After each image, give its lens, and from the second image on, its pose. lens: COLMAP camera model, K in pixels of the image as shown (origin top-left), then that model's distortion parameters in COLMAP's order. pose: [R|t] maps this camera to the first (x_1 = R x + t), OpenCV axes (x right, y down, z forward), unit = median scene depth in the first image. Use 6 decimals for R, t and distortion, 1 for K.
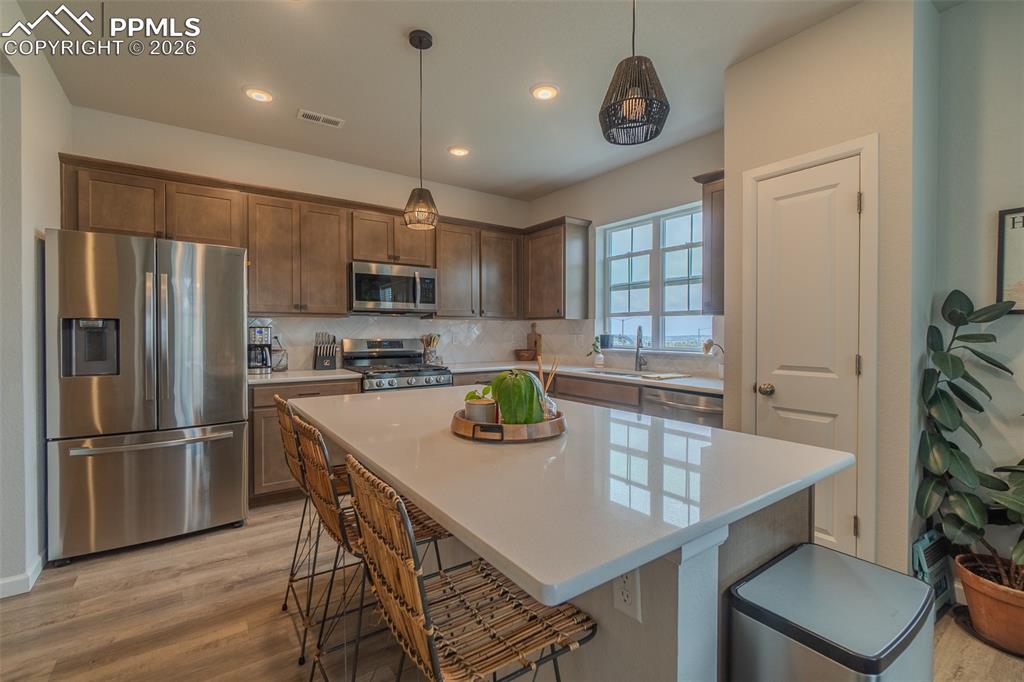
lens RADIAL K [[447.6, 0, 504.1], [0, 447.6, 338.0], [0, 0, 1]] dist [-0.005437, 0.000735]
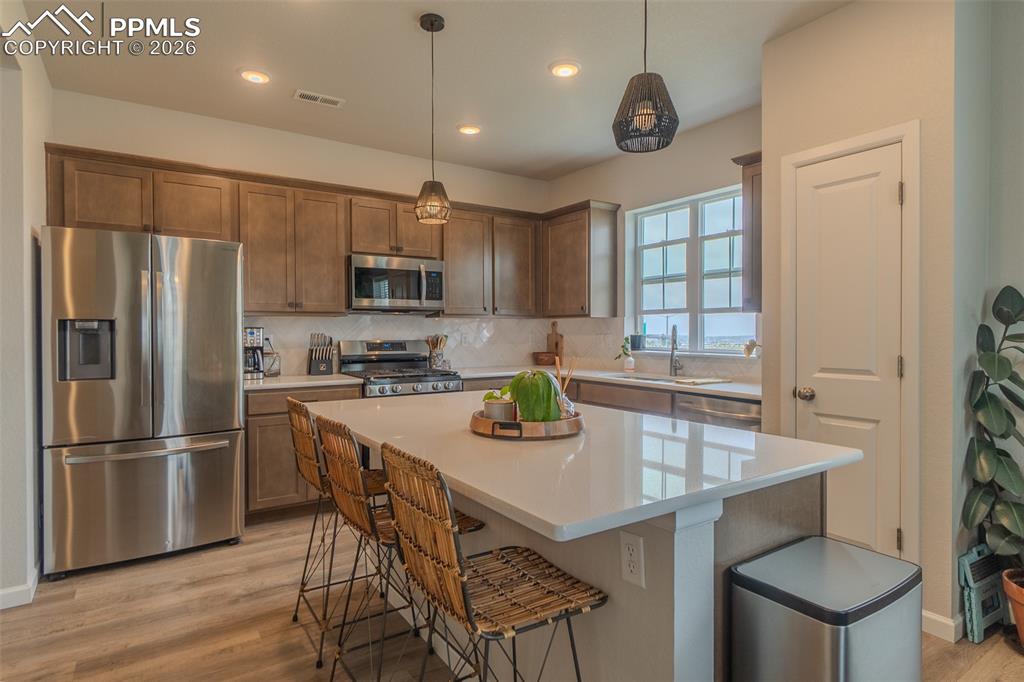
lens RADIAL K [[555.9, 0, 504.1], [0, 555.9, 338.0], [0, 0, 1]] dist [0.004898, -0.001158]
pose [[0.999619, -0.002899, -0.027431, -0.003120], [0.002850, 0.999994, -0.001846, 0.000027], [0.027436, 0.001767, 0.999622, -0.125474]]
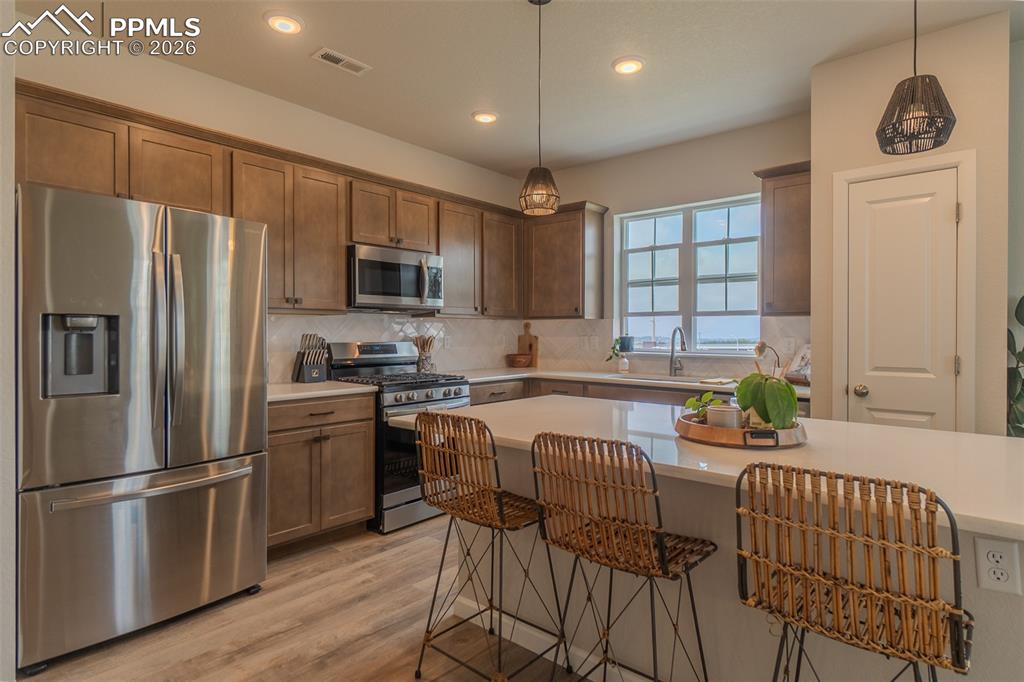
lens RADIAL K [[553.4, 0, 505.1], [0, 553.4, 336.8], [0, 0, 1]] dist [0.003614, -0.000218]
pose [[0.969248, -0.001248, 0.246084, -0.378096], [0.002614, 0.999983, -0.005223, -0.002160], [-0.246073, 0.005706, 0.969234, -0.011044]]
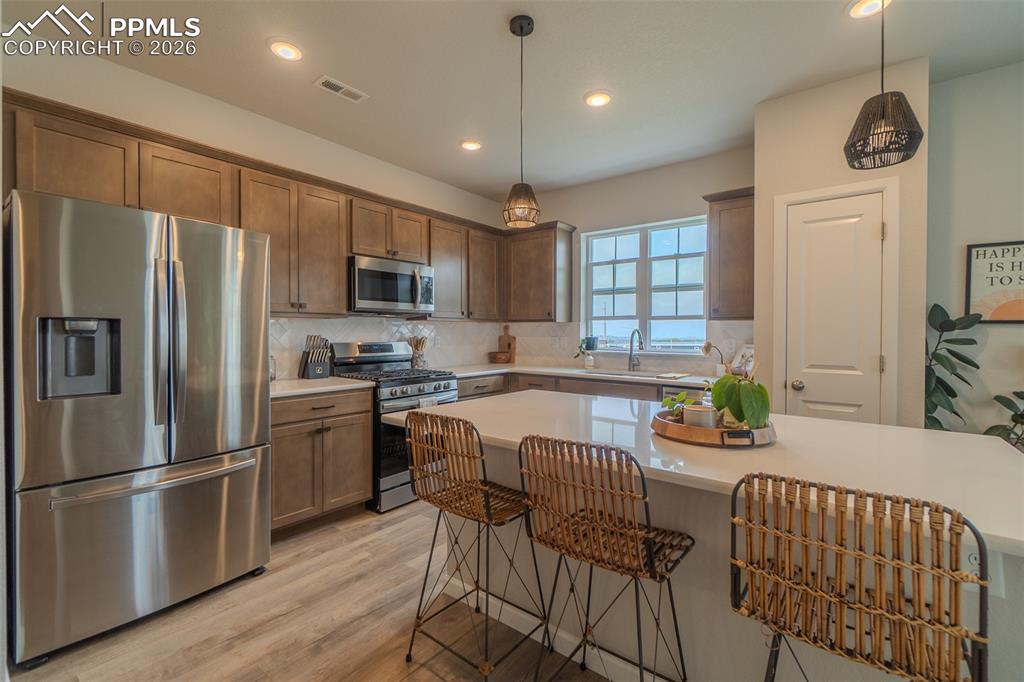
lens RADIAL K [[447.6, 0, 504.1], [0, 447.6, 338.0], [0, 0, 1]] dist [-0.005437, 0.000735]
pose [[0.958297, -0.002148, 0.285766, -0.362104], [0.002287, 0.999997, -0.000153, -0.007711], [-0.285765, 0.000800, 0.958299, 0.079818]]
